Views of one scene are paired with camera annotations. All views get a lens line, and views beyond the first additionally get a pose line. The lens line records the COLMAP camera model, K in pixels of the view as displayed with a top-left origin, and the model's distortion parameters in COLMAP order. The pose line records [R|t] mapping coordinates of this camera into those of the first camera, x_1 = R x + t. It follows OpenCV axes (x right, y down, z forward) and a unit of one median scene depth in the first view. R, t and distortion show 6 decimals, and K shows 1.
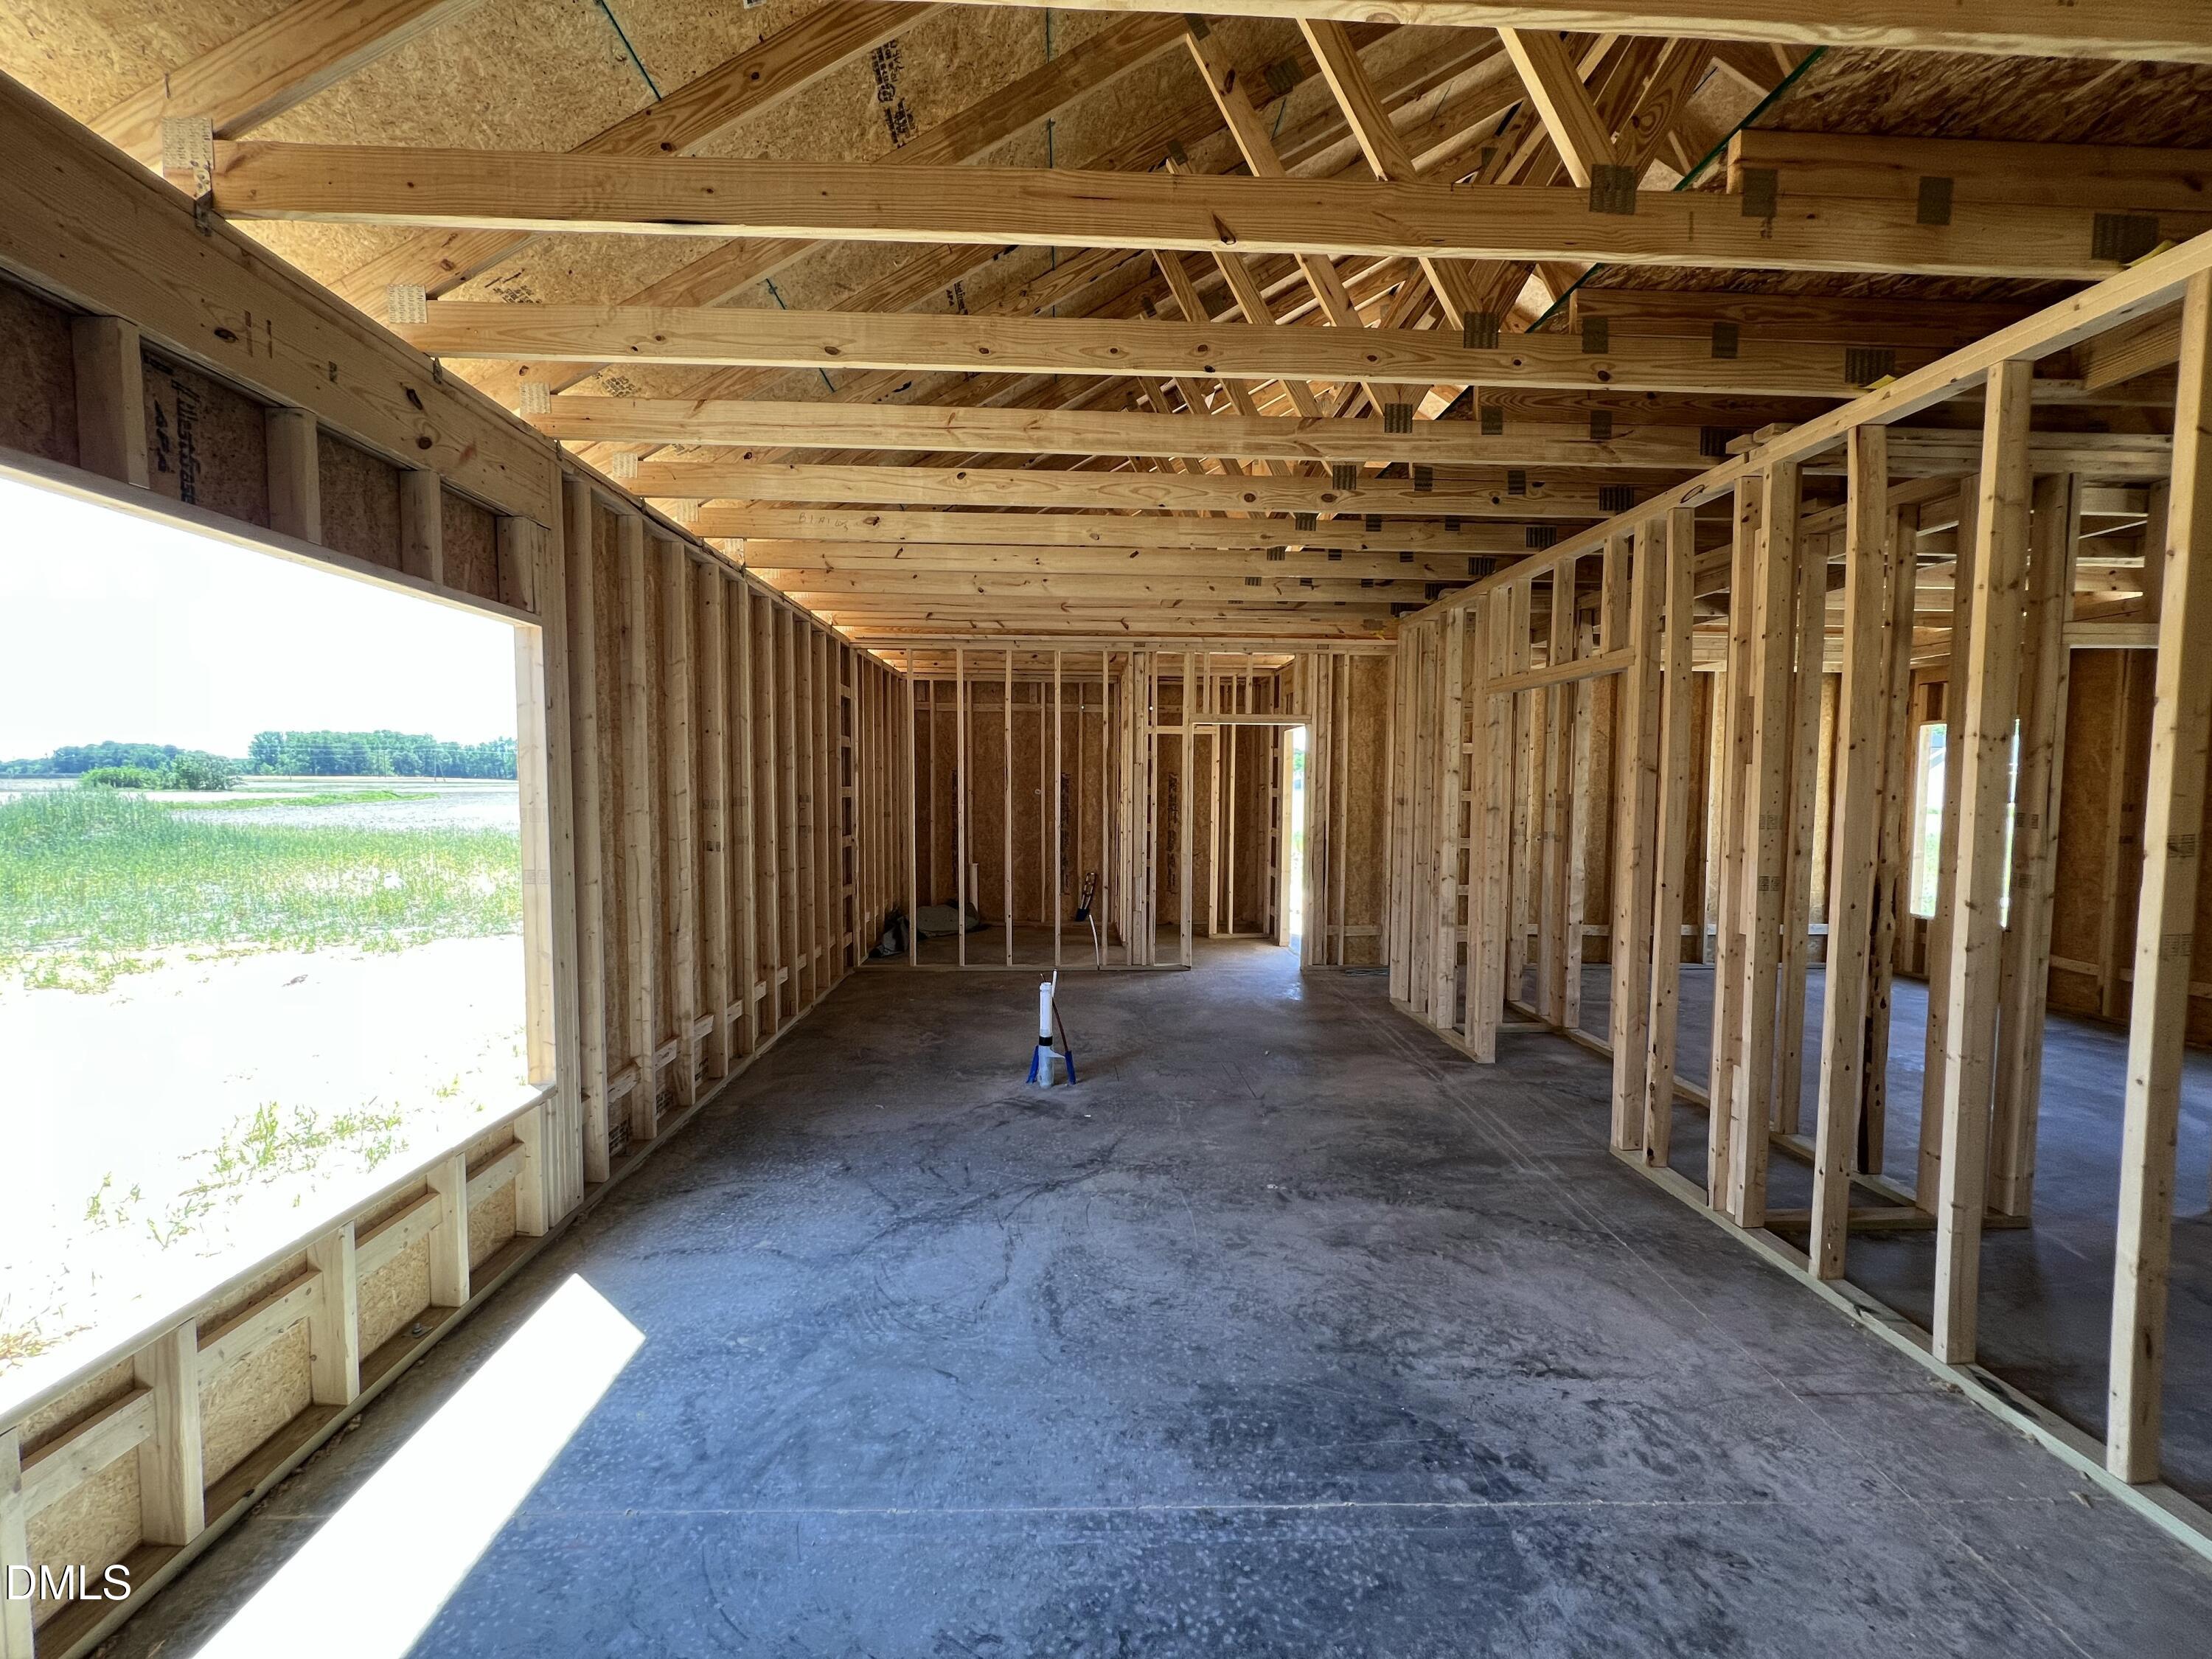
lens RADIAL K [[878.7, 0, 1103.2], [0, 878.7, 833.1], [0, 0, 1]] dist [-0.001132, -0.000508]
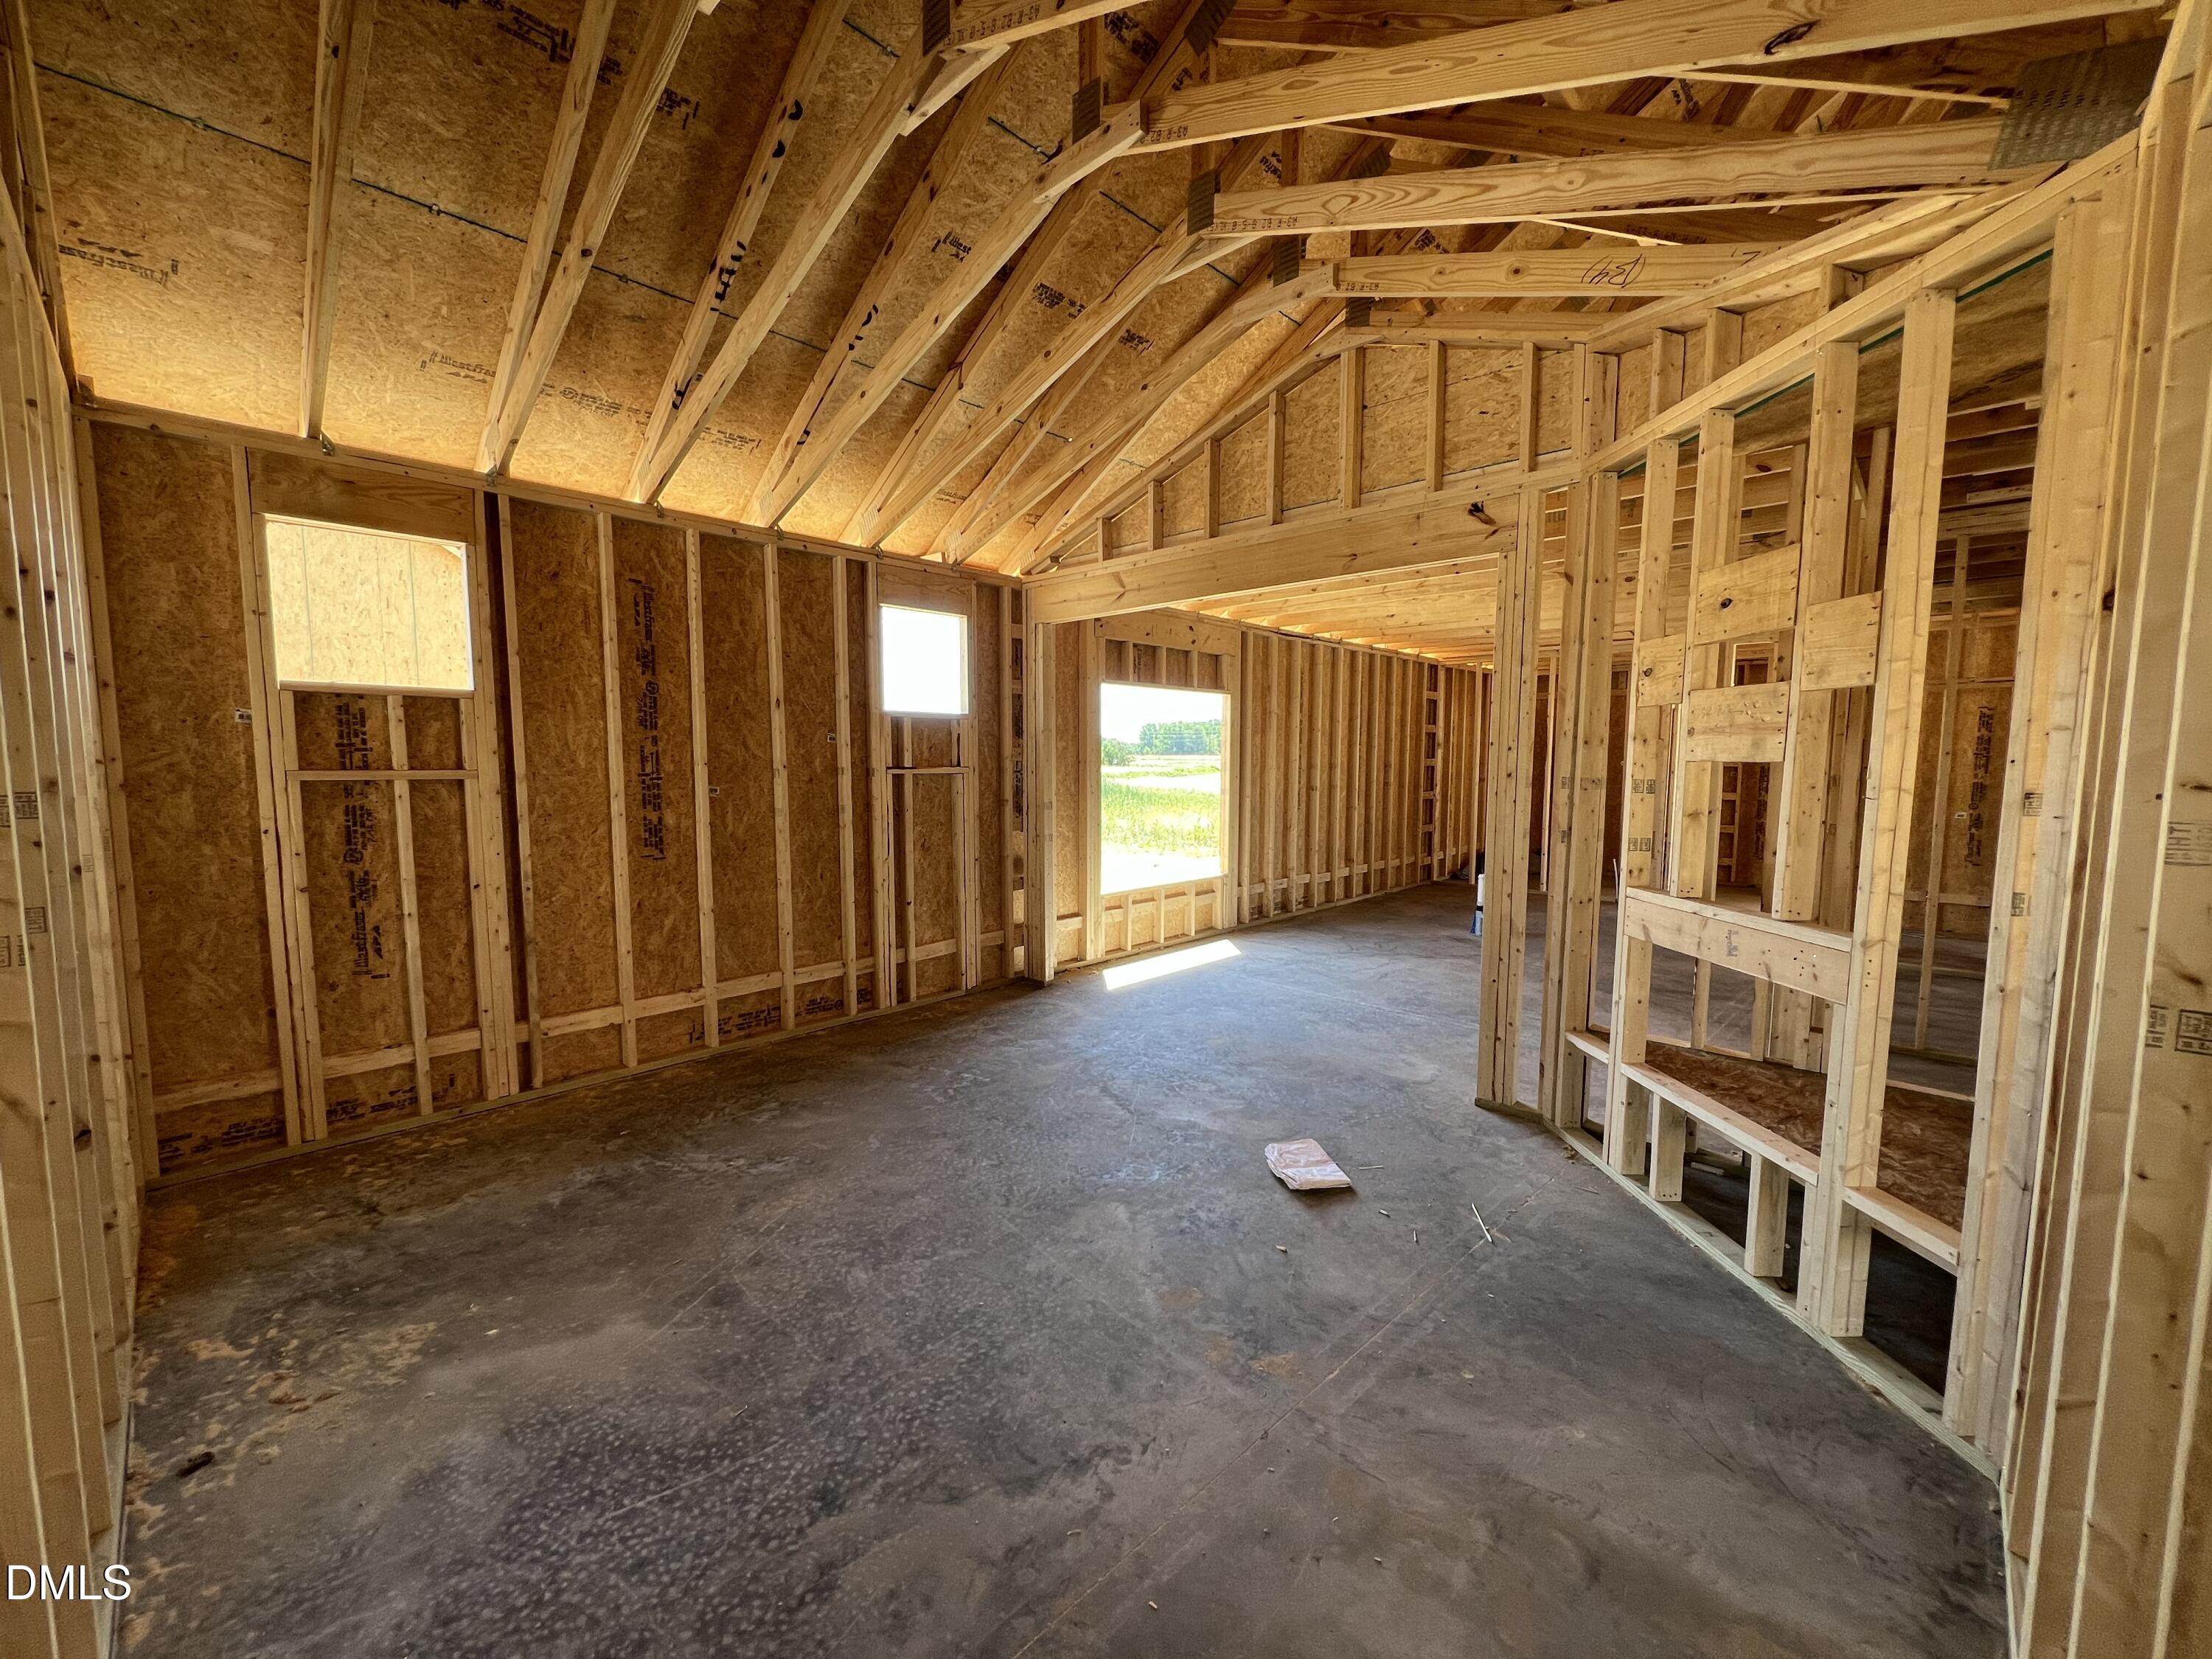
lens RADIAL K [[877.7, 0, 1105.3], [0, 877.7, 834.0], [0, 0, 1]] dist [-0.000172, -0.000328]
pose [[0.691293, 0.058625, -0.720193, 0.845113], [-0.038814, 0.998277, 0.044005, 0.063466], [0.721531, -0.002467, 0.692377, -0.901208]]
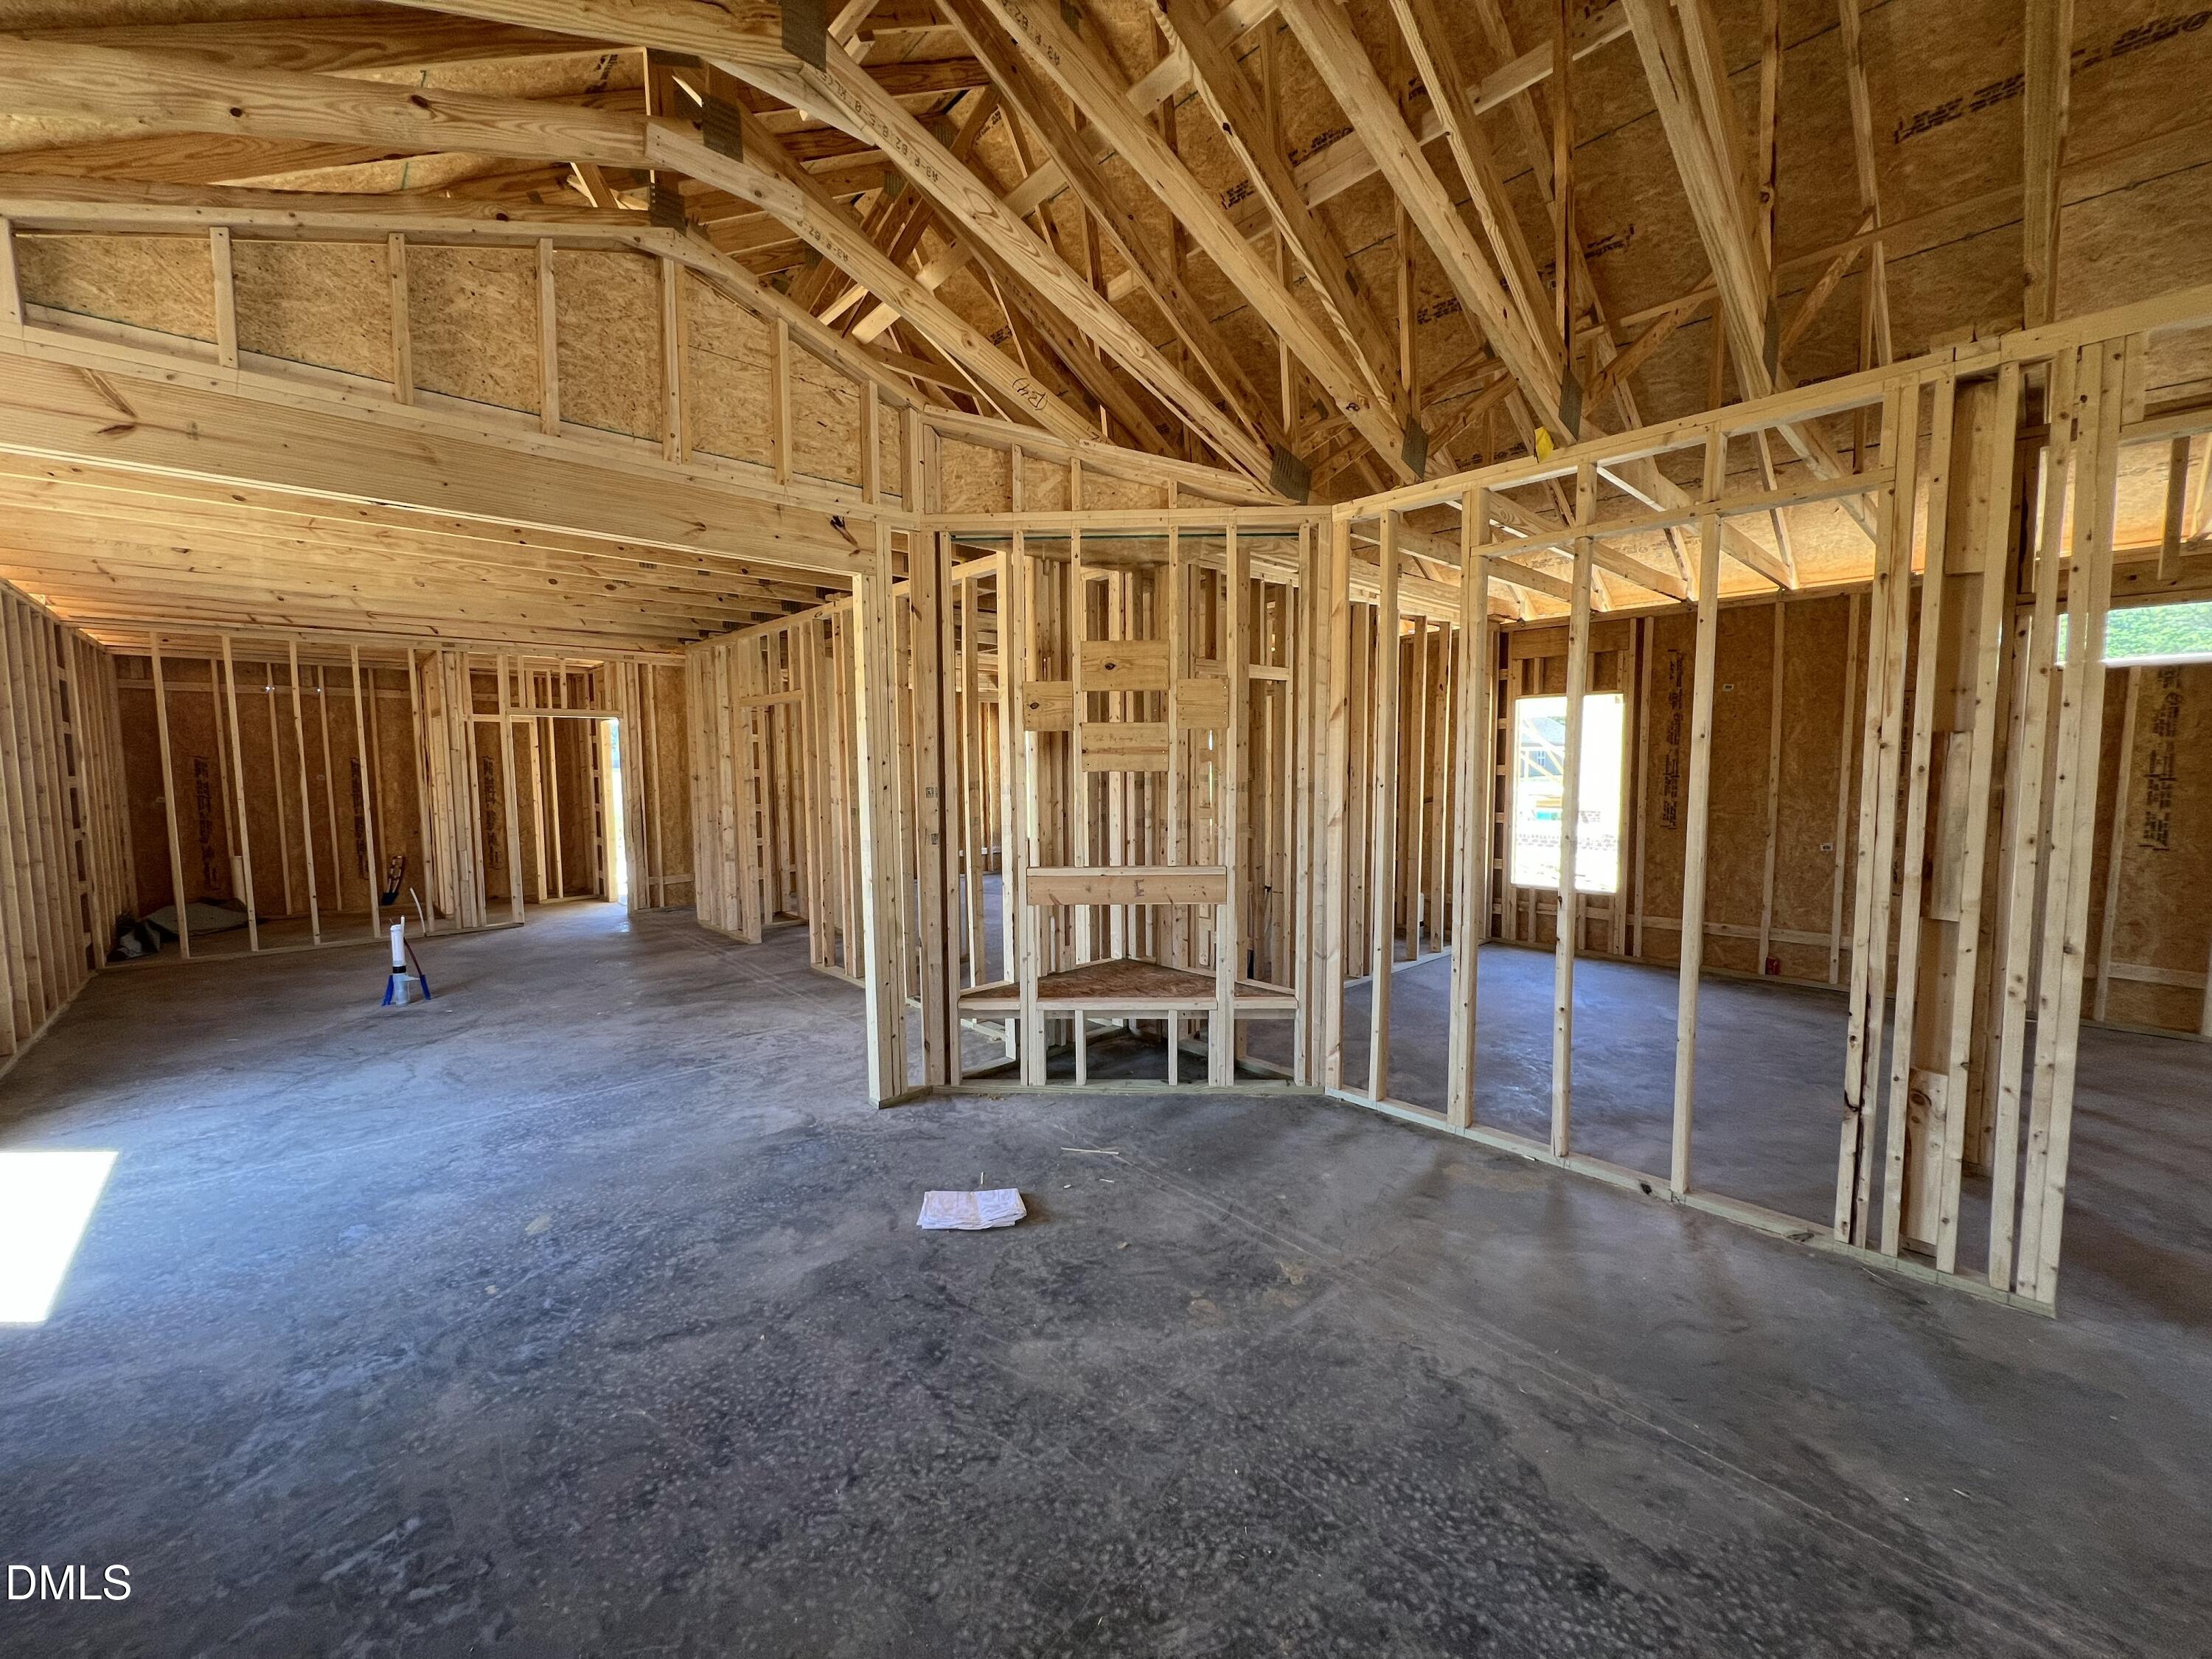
lens RADIAL K [[878.7, 0, 1103.2], [0, 878.7, 833.1], [0, 0, 1]] dist [-0.001132, -0.000508]
pose [[0.762103, -0.064668, 0.644218, -0.125718], [0.049116, 0.997907, 0.042067, 0.044238], [-0.645590, -0.000418, 0.763684, -0.854085]]
